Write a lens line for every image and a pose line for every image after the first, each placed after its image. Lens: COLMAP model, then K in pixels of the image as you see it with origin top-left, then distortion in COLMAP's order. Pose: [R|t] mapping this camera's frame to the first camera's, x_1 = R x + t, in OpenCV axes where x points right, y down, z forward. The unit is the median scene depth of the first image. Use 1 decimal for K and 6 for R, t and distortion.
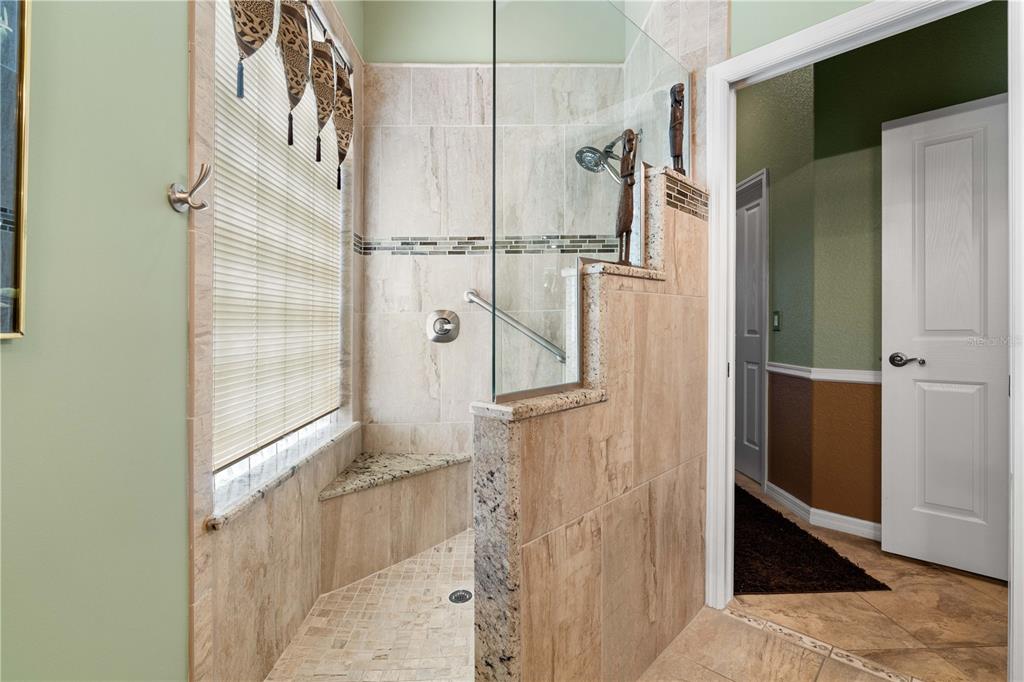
lens RADIAL K [[472.5, 0, 512.7], [0, 472.5, 318.4], [0, 0, 1]] dist [-0.003746, -0.000169]
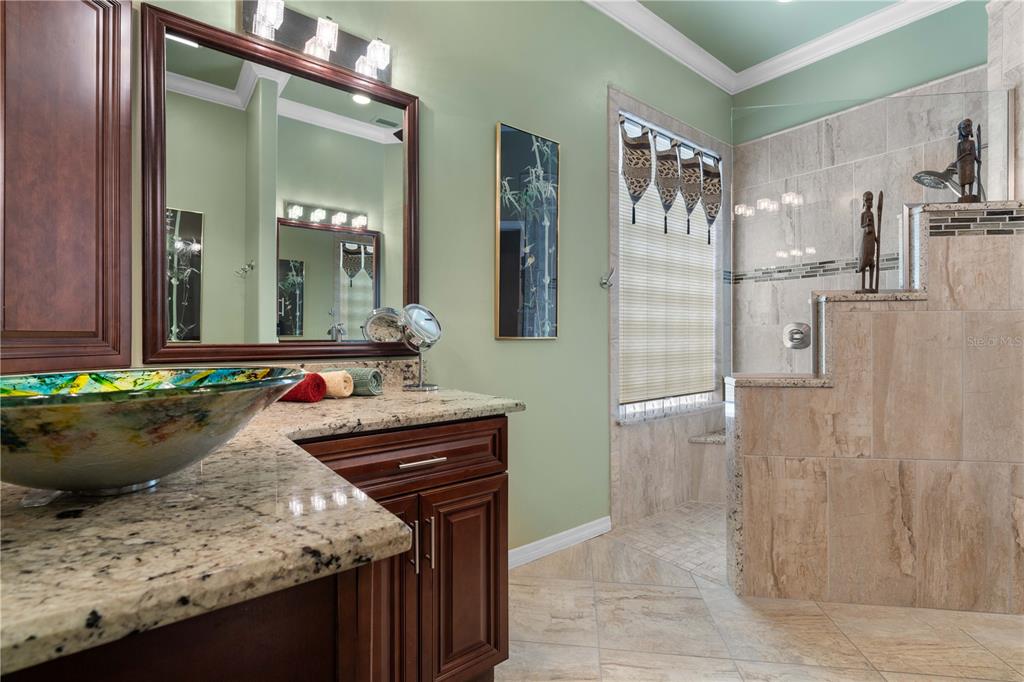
lens RADIAL K [[467.0, 0, 516.4], [0, 467.0, 340.1], [0, 0, 1]] dist [-0.001563, 0.000379]
pose [[0.599512, 0.016304, -0.800199, 0.547634], [0.008045, 0.999619, 0.026395, -0.014581], [0.800325, -0.022262, 0.599153, -0.465989]]
